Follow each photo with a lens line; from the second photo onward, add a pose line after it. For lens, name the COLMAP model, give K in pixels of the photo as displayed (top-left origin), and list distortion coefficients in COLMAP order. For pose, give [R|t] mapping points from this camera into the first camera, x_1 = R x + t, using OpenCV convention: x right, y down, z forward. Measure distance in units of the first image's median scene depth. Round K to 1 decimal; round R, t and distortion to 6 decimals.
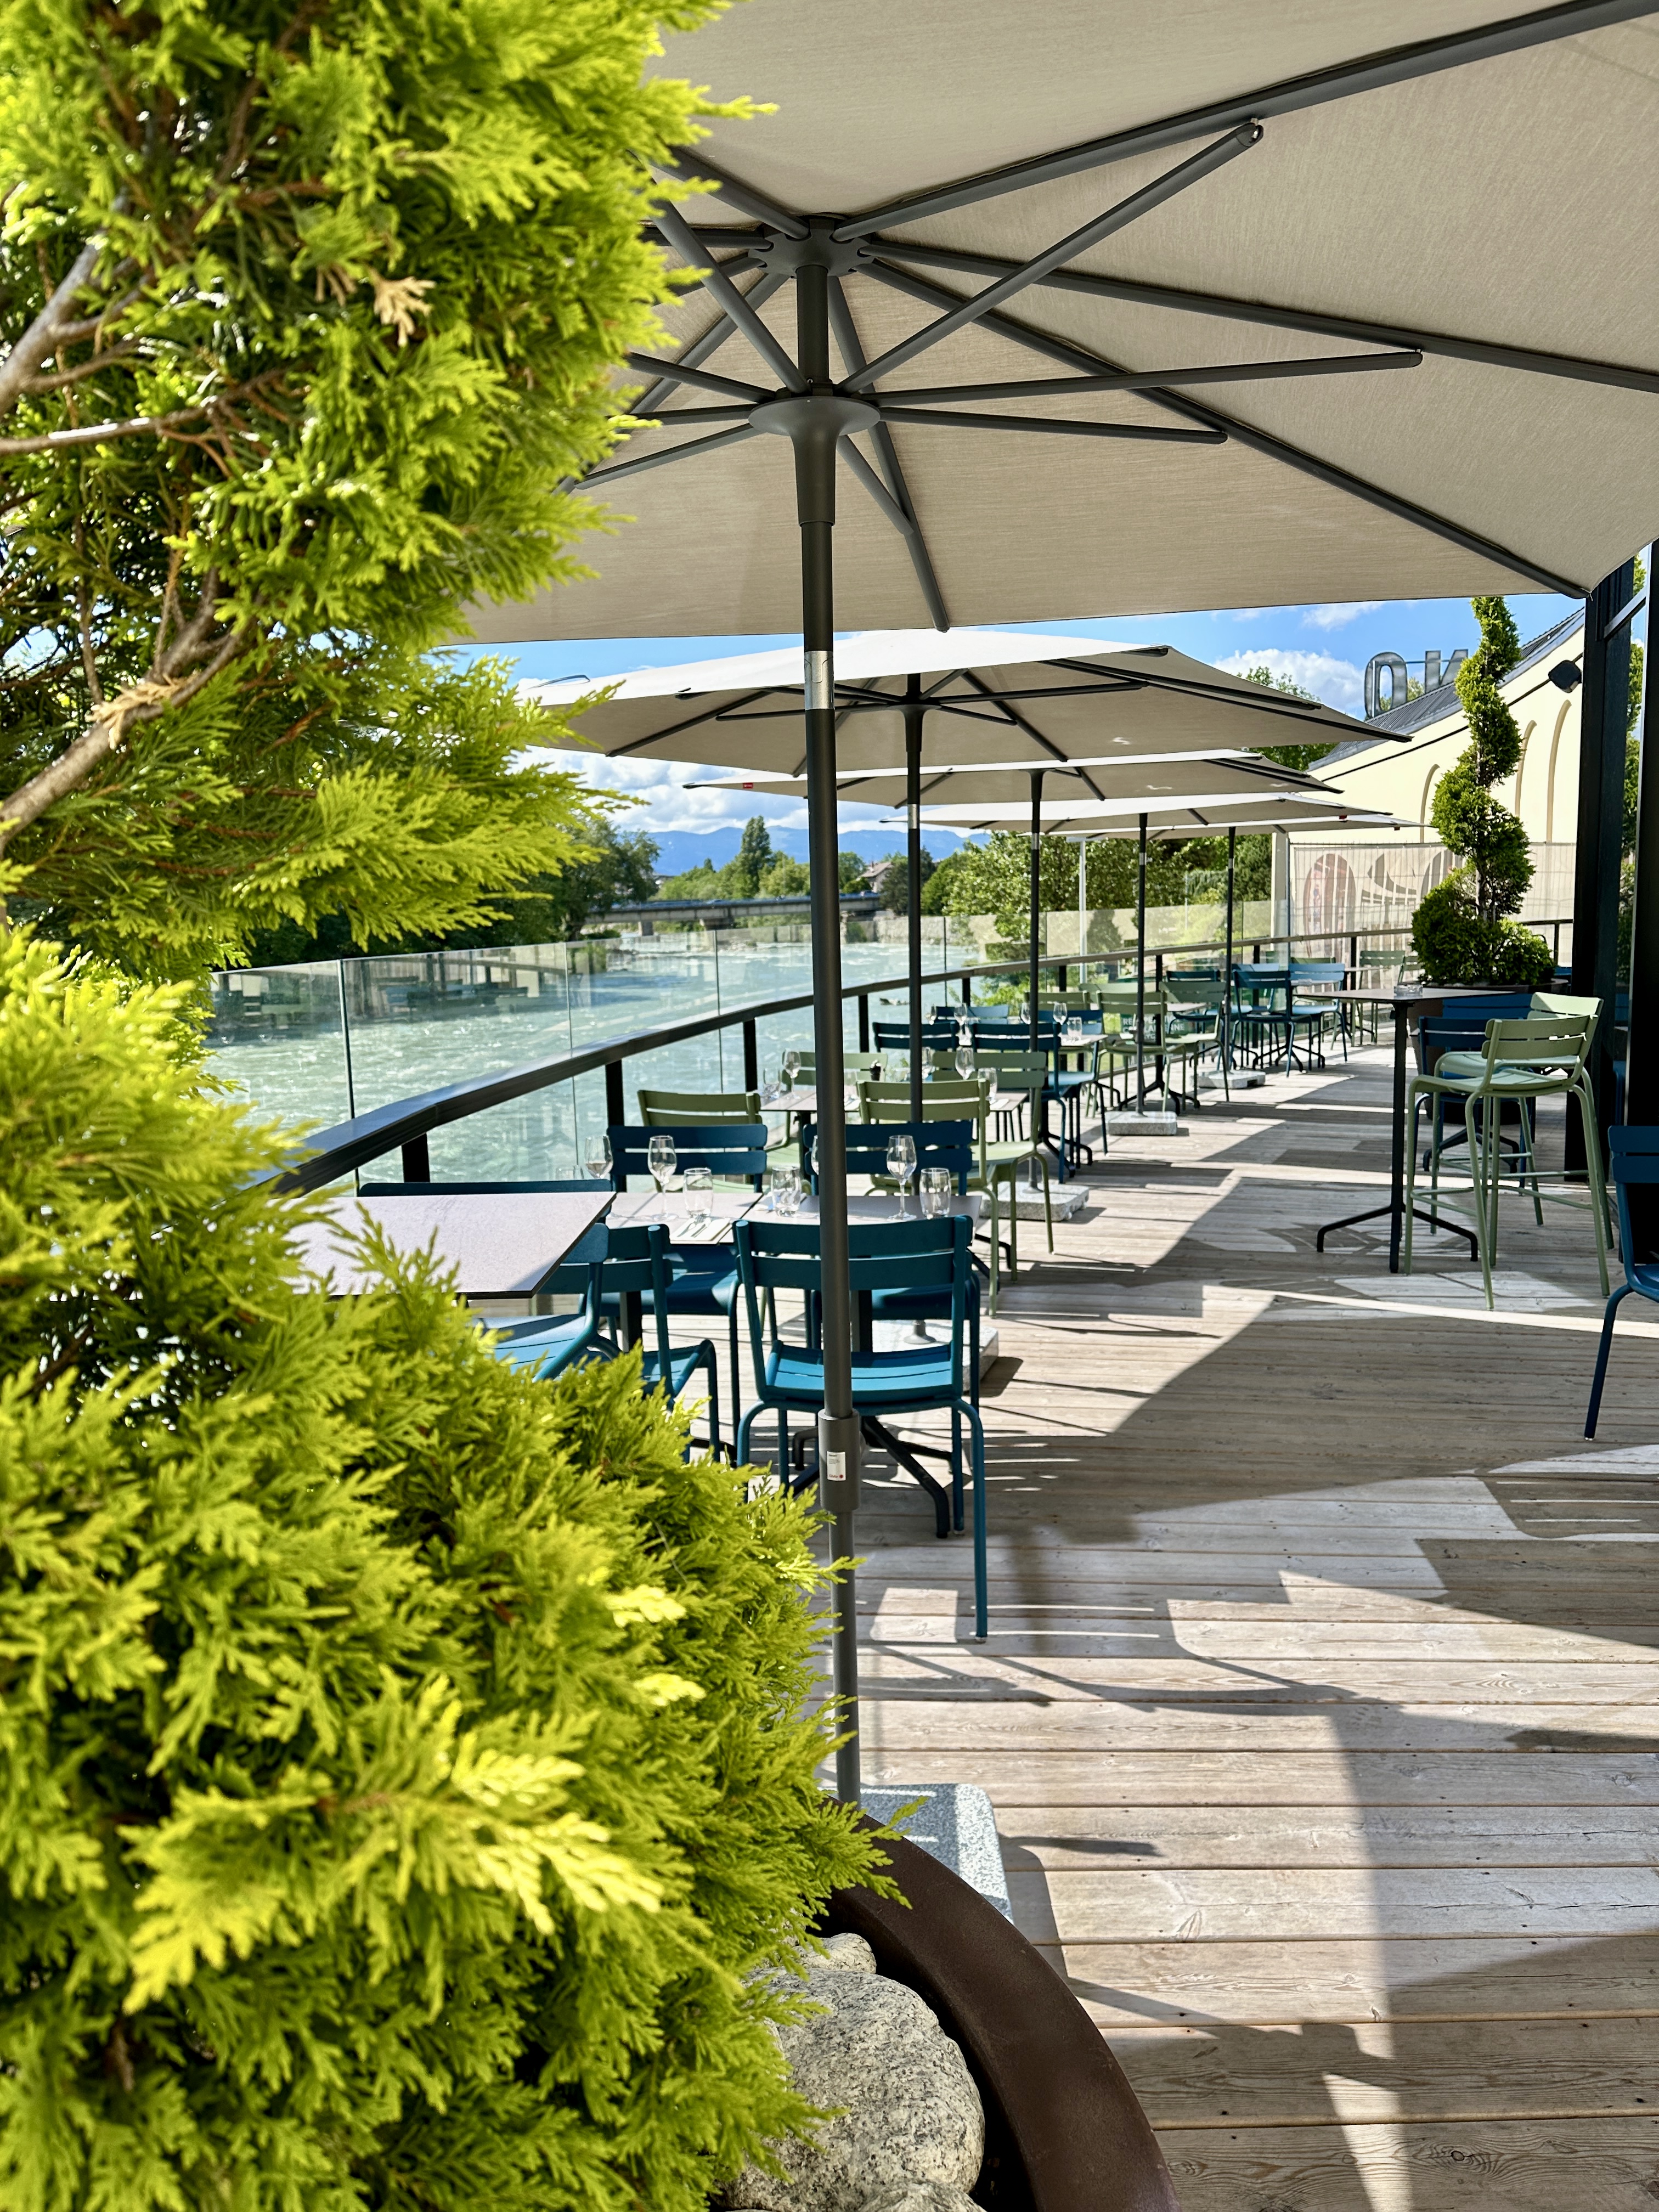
lens RADIAL K [[1548.0, 0, 809.9], [0, 1548.0, 1115.1], [0, 0, 1]] dist [0.051815, -0.068631]
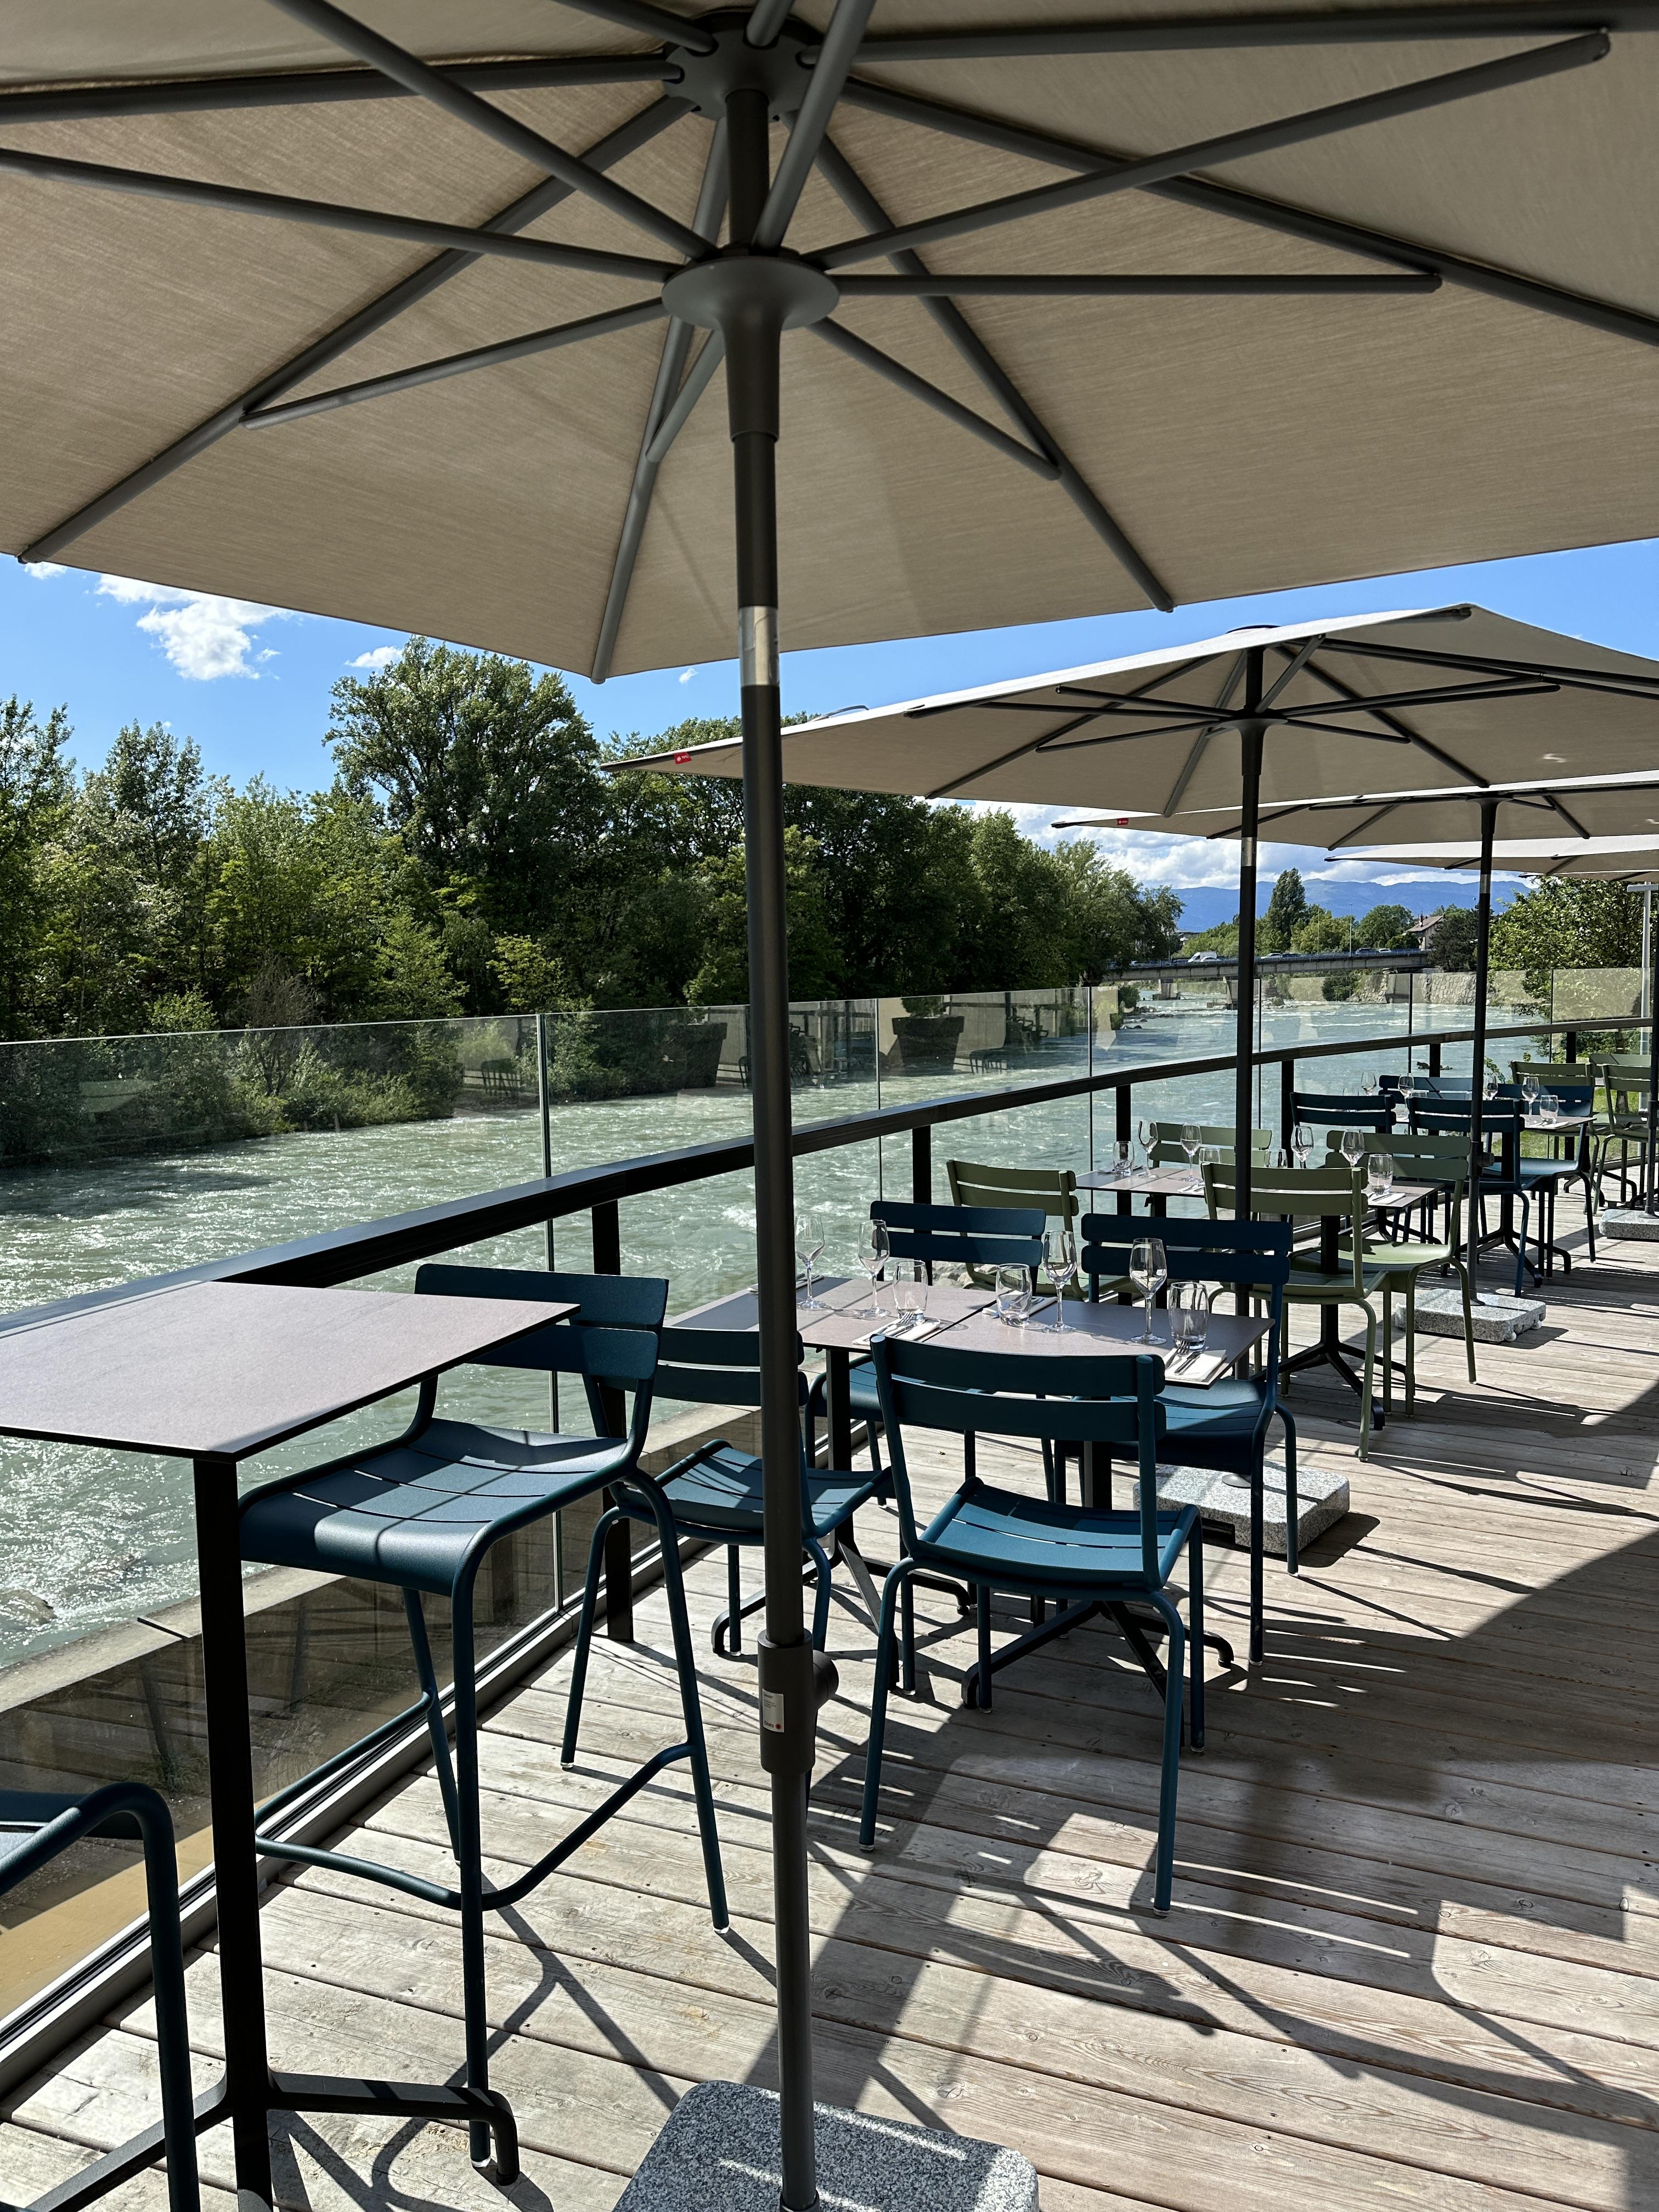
lens RADIAL K [[1548.0, 0, 816.2], [0, 1548.0, 1115.5], [0, 0, 1]] dist [0.051815, -0.068631]
pose [[0.944482, 0.036851, -0.326491, 0.127002], [-0.048750, 0.998409, -0.028335, -0.015998], [0.324927, 0.042679, 0.944775, 0.139154]]
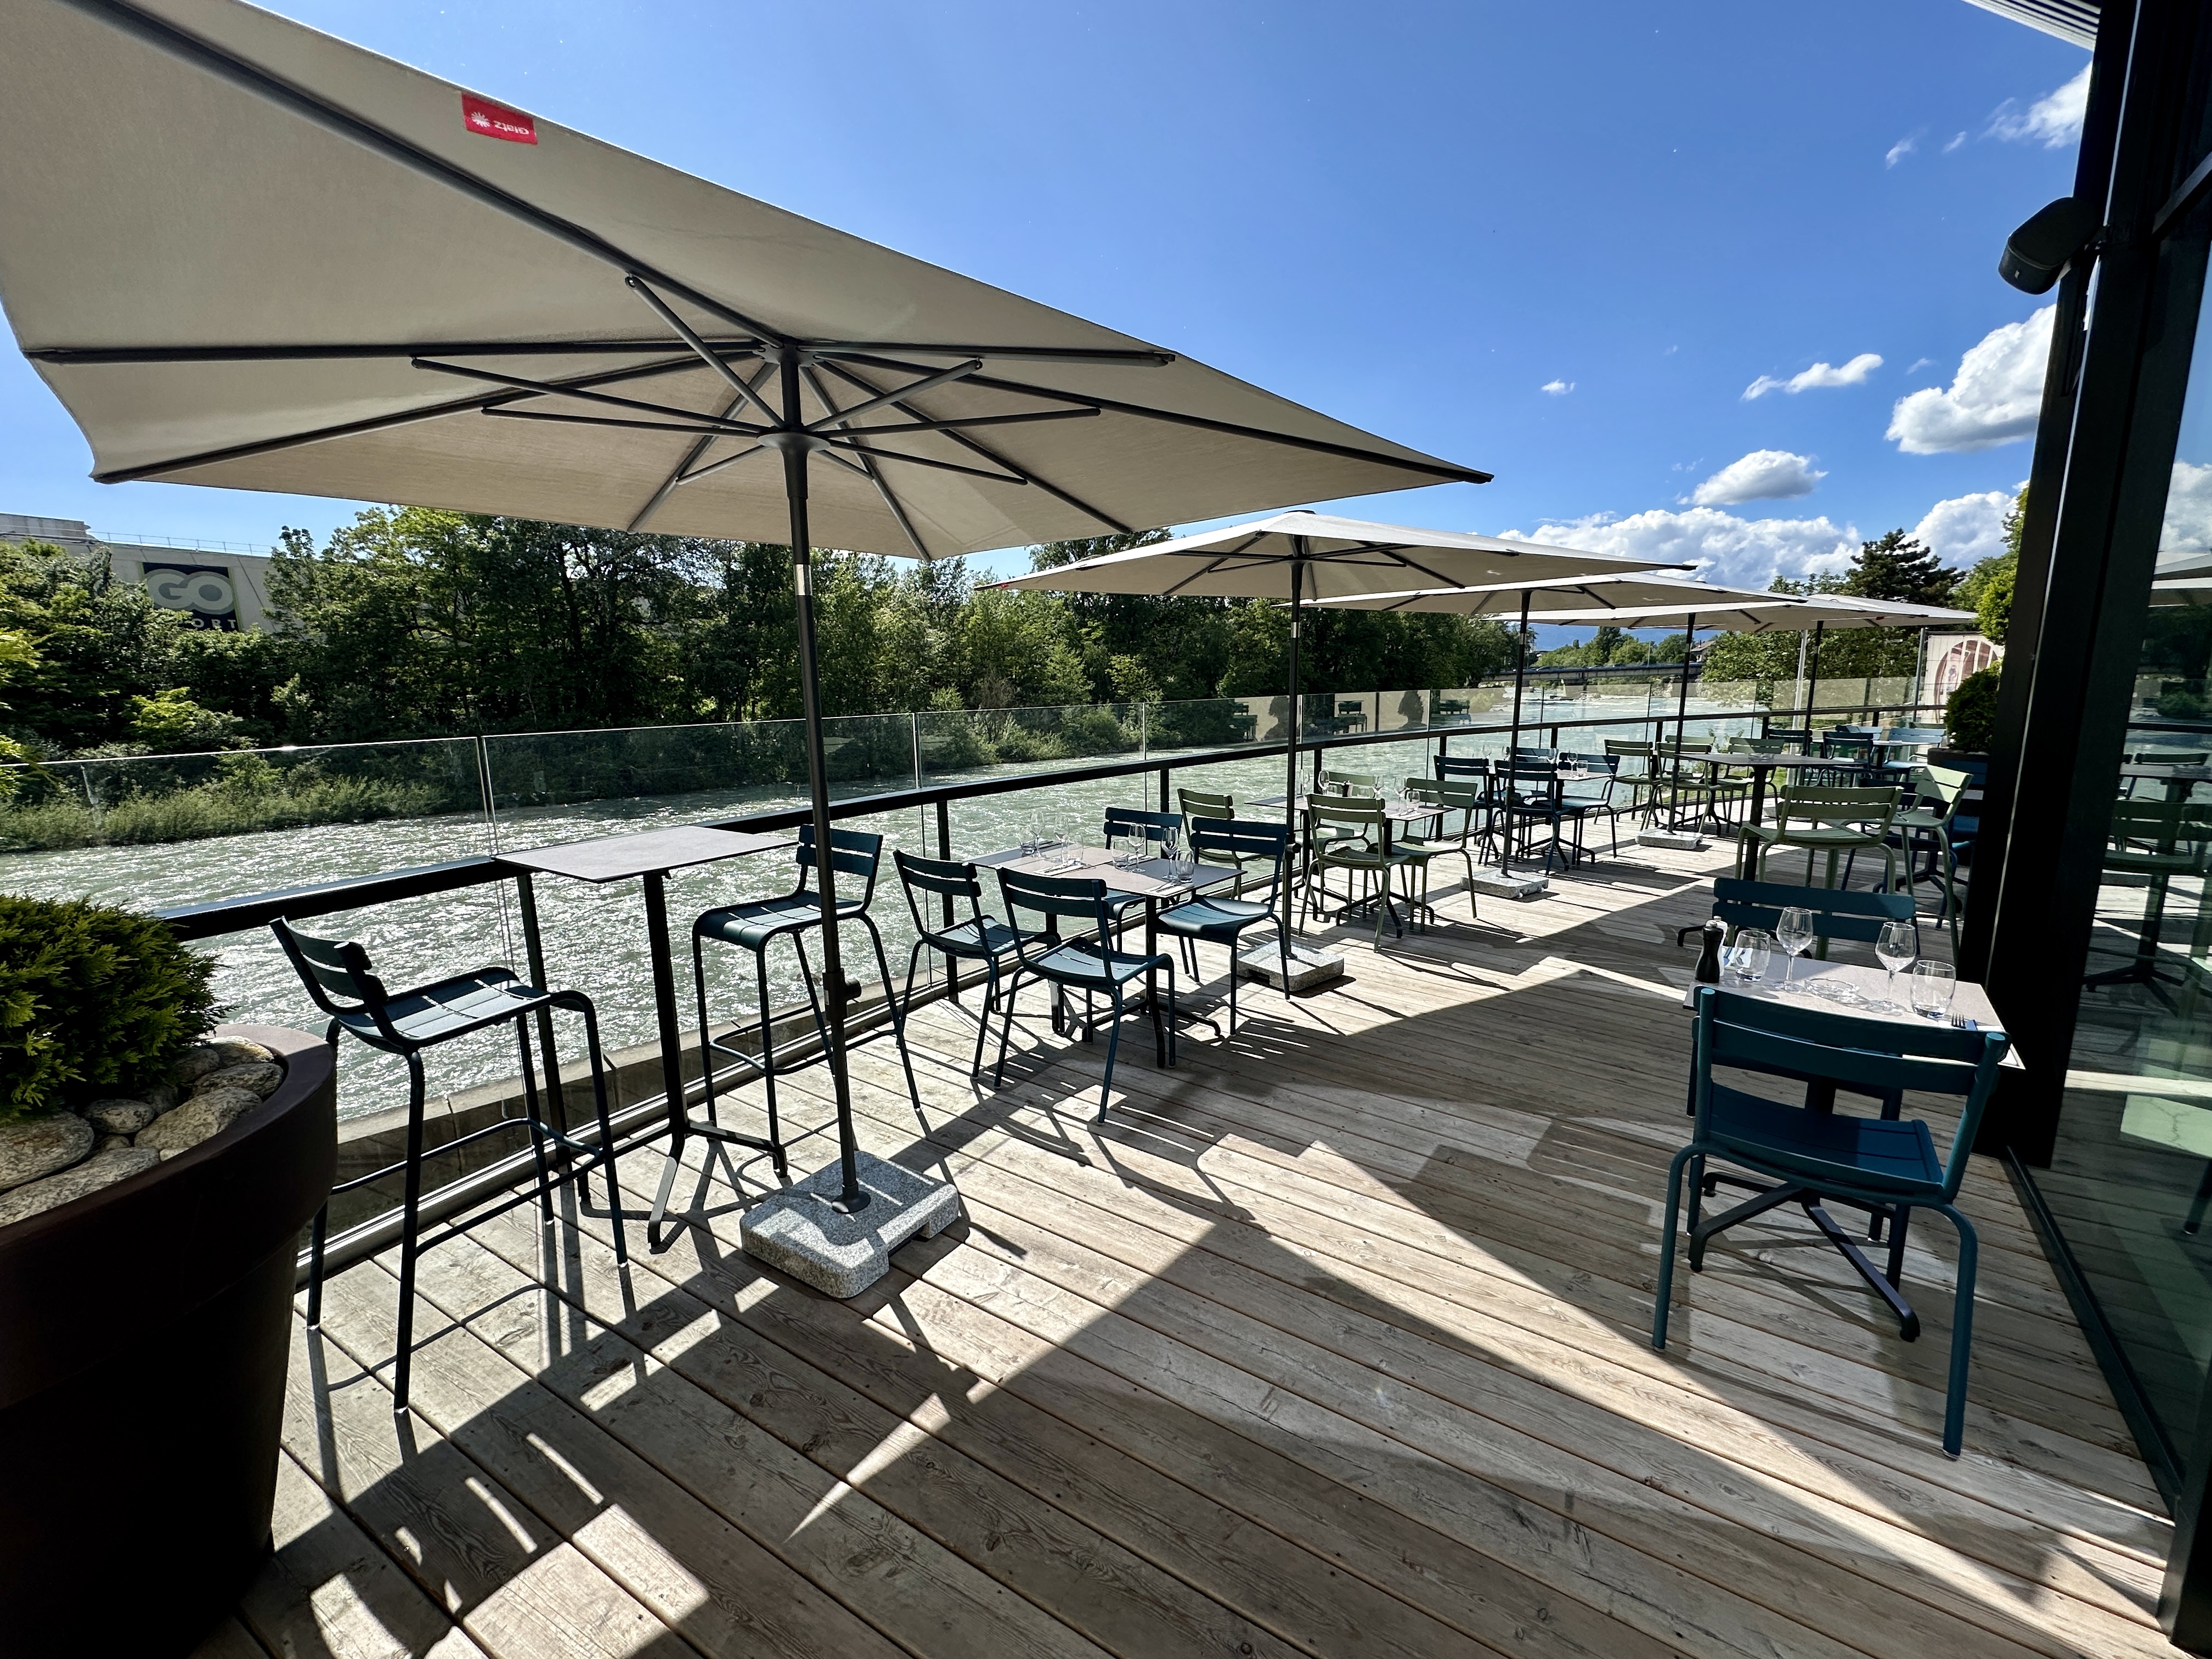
lens RADIAL K [[884.8, 0, 1096.3], [0, 884.8, 826.6], [0, 0, 1]] dist [-0.001312, 0.000006]
pose [[0.844066, 0.096796, -0.527430, 0.400227], [-0.074594, 0.995205, 0.063267, -0.034043], [0.531025, -0.014058, 0.847240, 0.120830]]
